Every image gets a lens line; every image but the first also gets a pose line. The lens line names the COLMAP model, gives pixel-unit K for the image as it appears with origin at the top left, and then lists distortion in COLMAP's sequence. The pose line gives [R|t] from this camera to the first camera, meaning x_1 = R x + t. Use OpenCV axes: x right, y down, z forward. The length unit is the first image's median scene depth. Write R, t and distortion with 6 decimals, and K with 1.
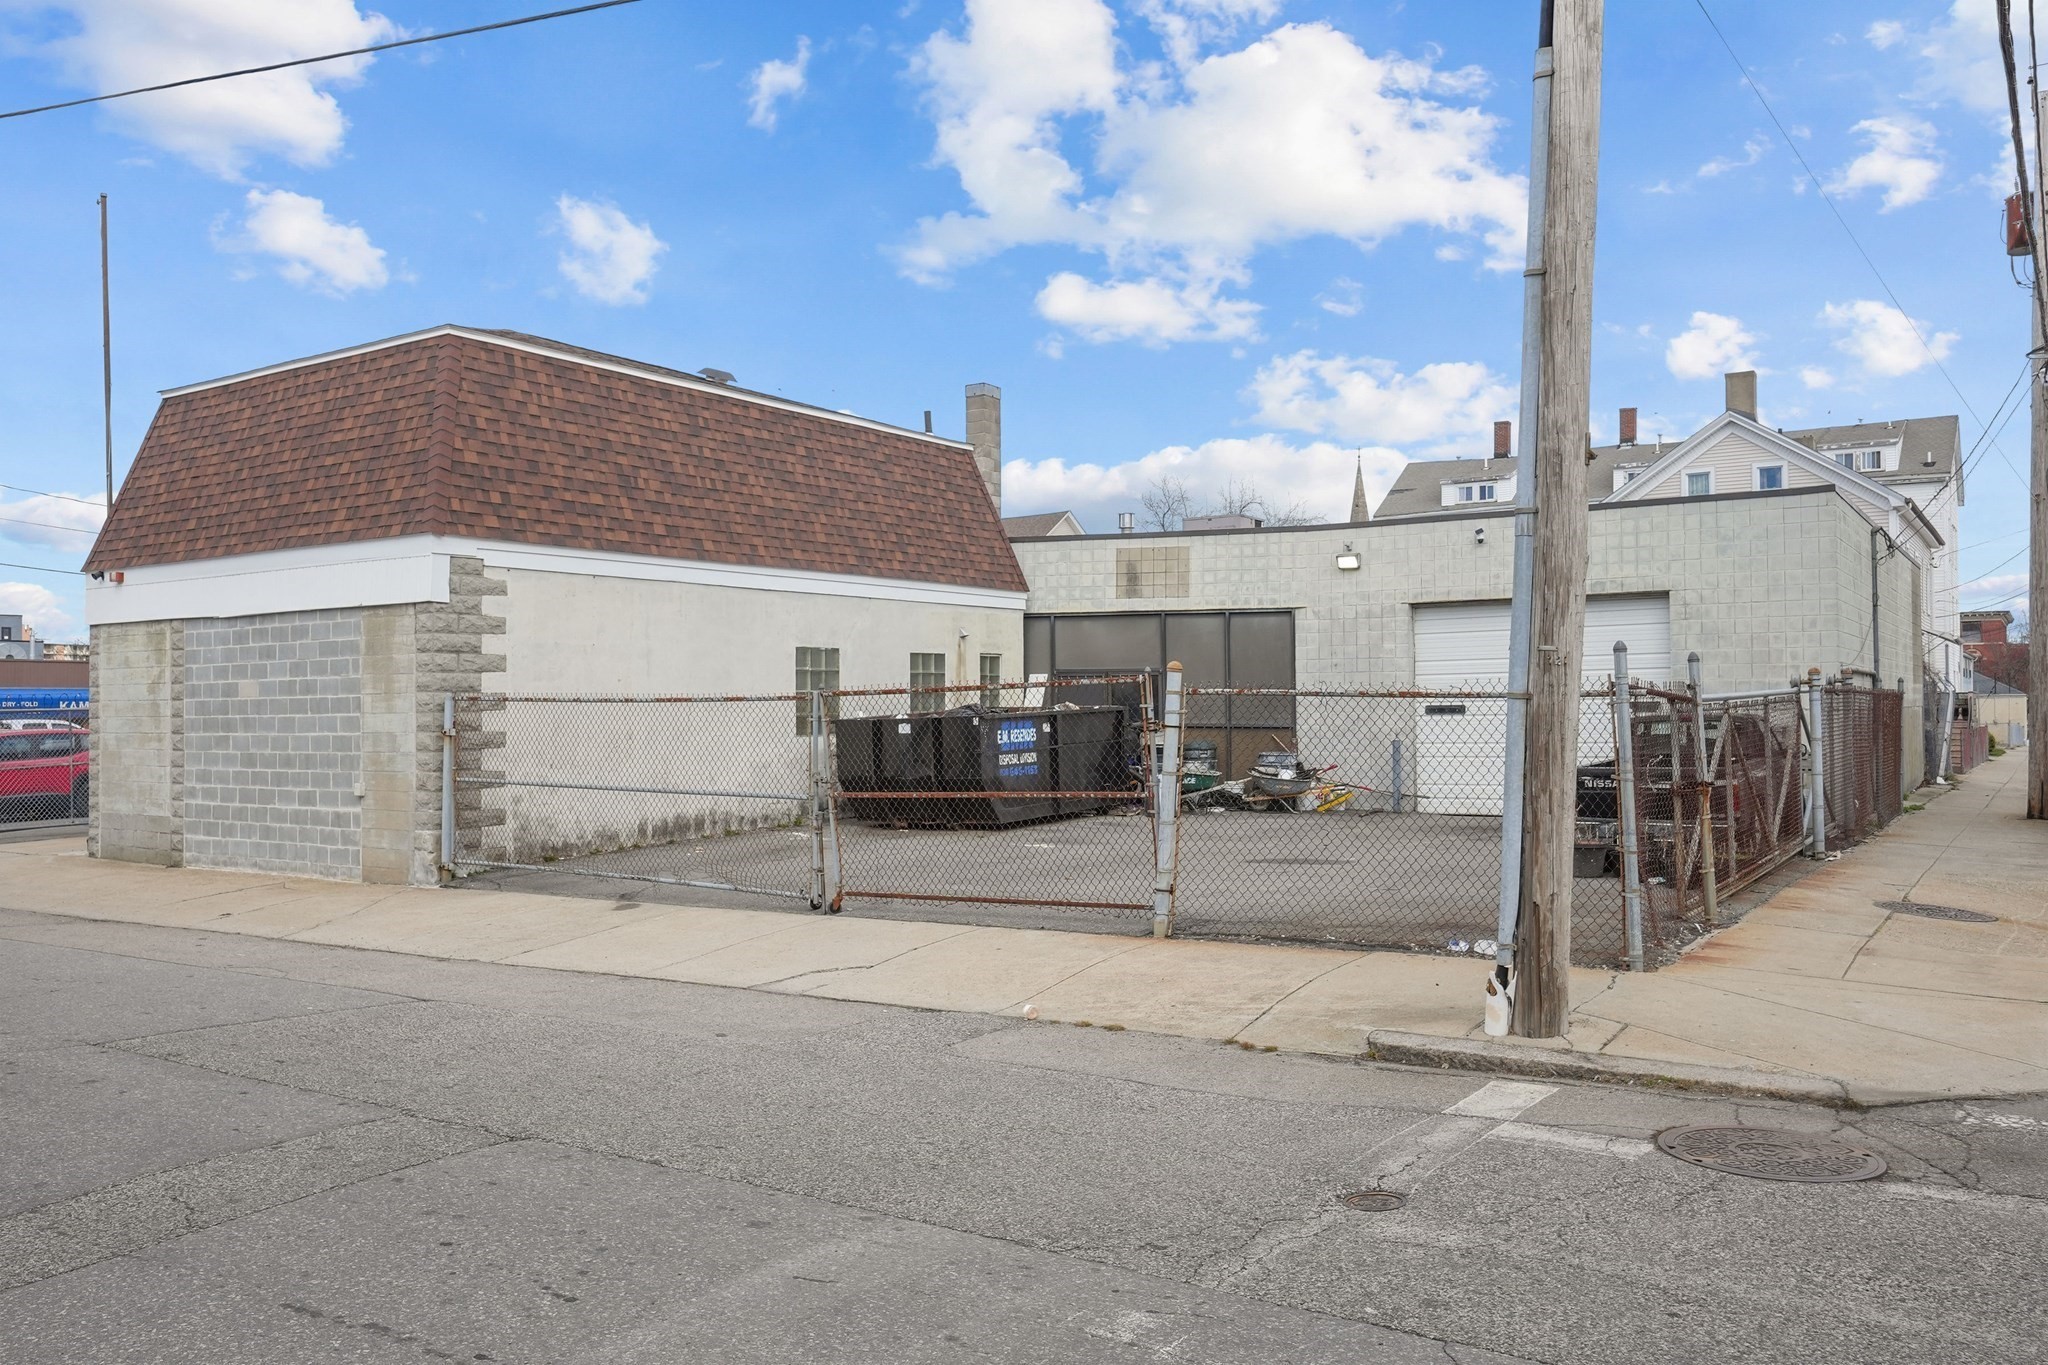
lens RADIAL K [[1539.0, 0, 1025.9], [0, 1539.0, 662.9], [0, 0, 1]] dist [0.007559, 0.001619]
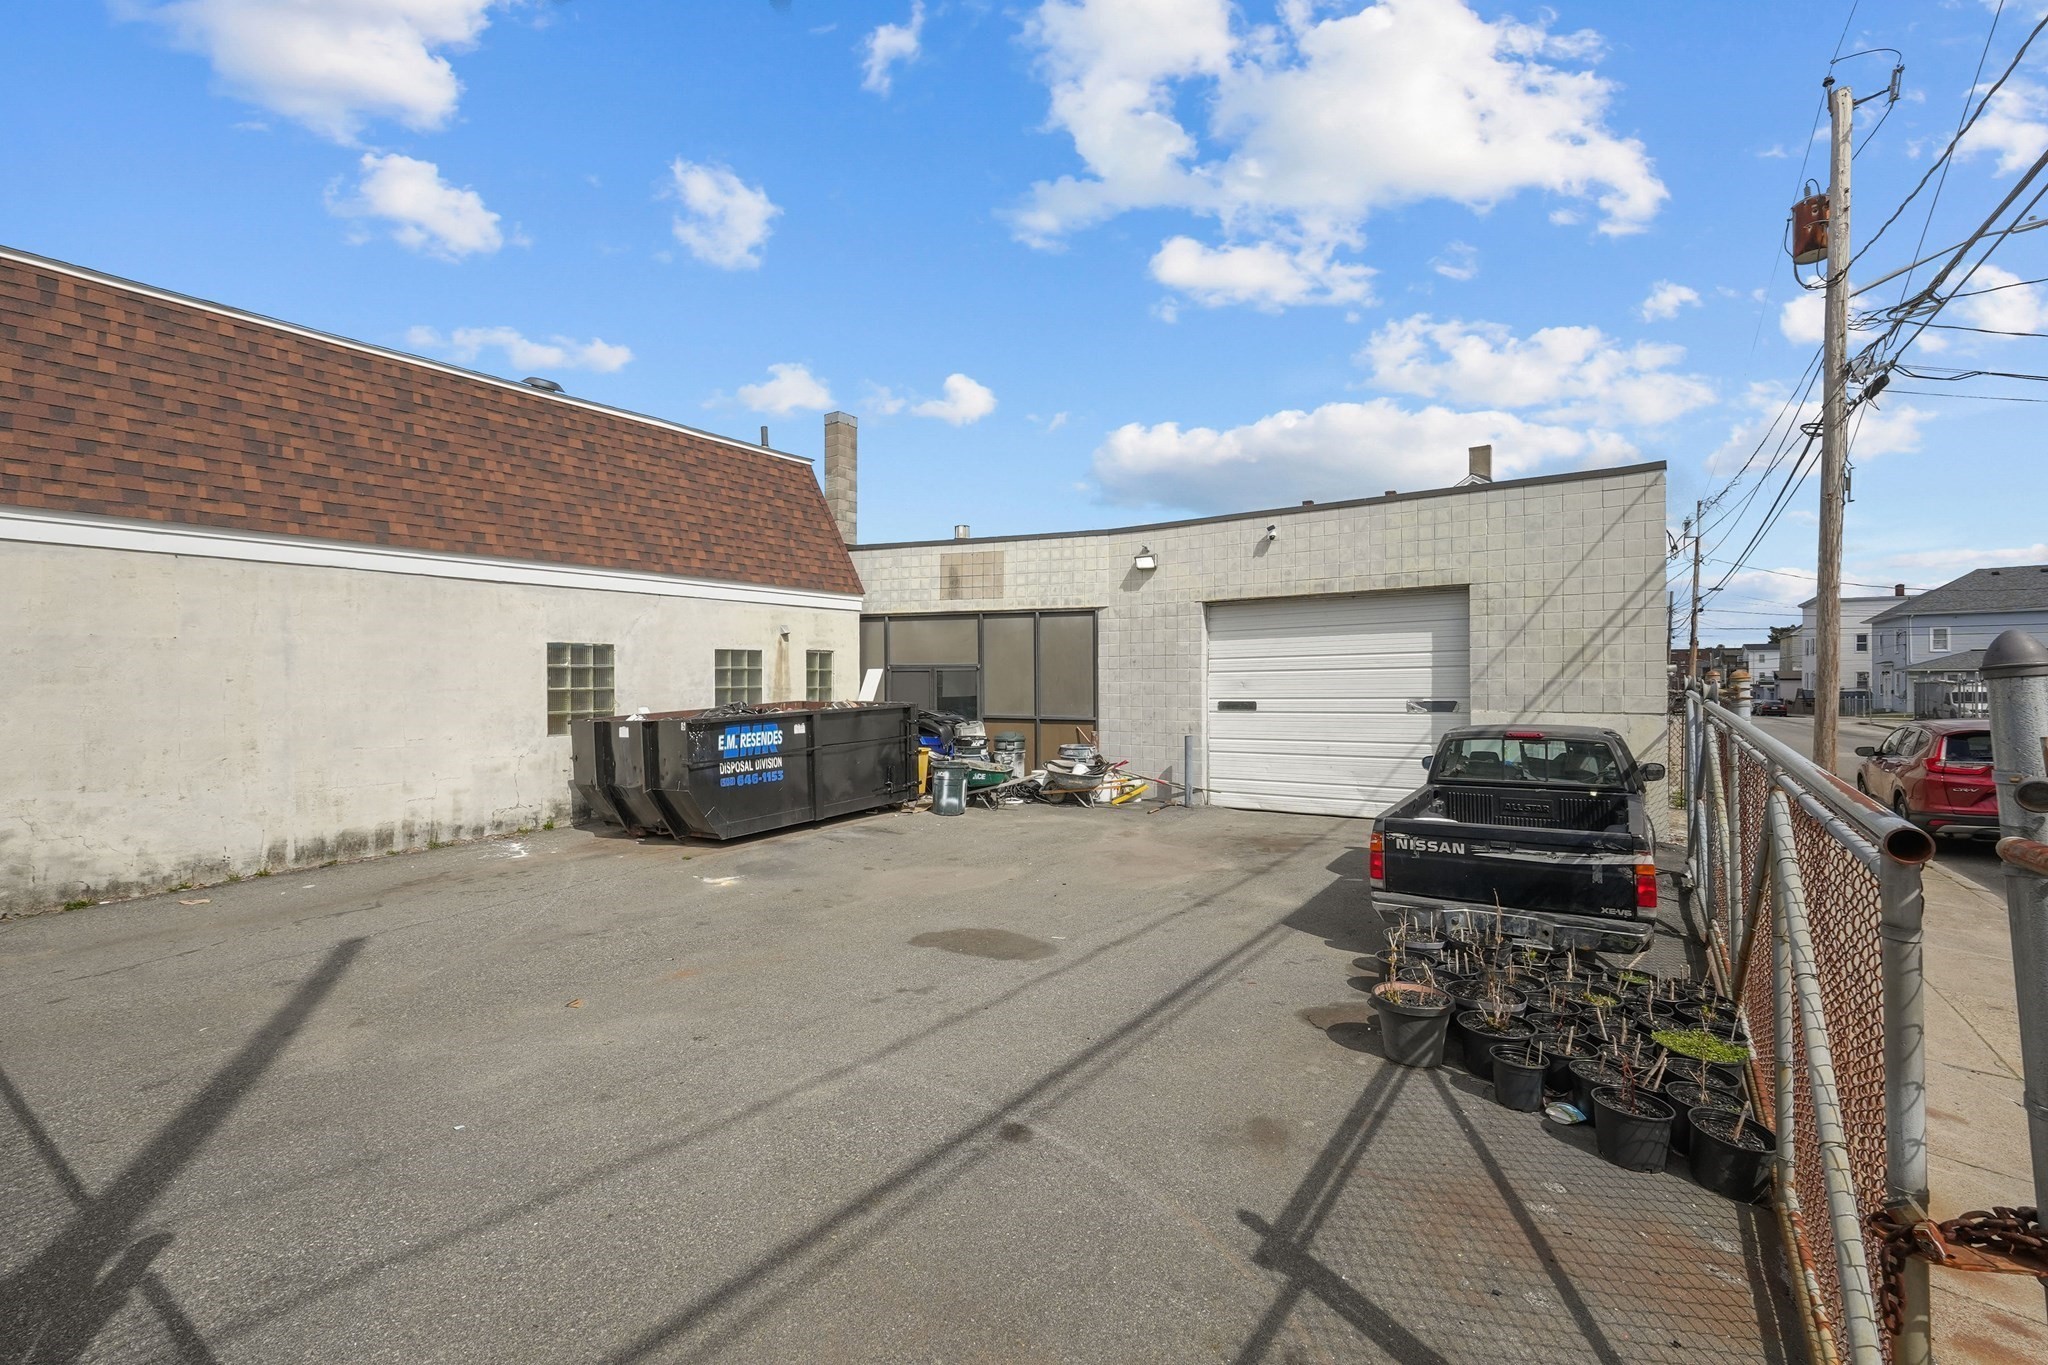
lens RADIAL K [[854.5, 0, 1024.1], [0, 854.5, 676.3], [0, 0, 1]] dist [-0.007514, 0.004735]
pose [[0.999733, 0.002244, -0.022987, 0.153087], [-0.001719, 0.999739, 0.022796, -0.002011], [0.023032, -0.022750, 0.999476, 0.458330]]
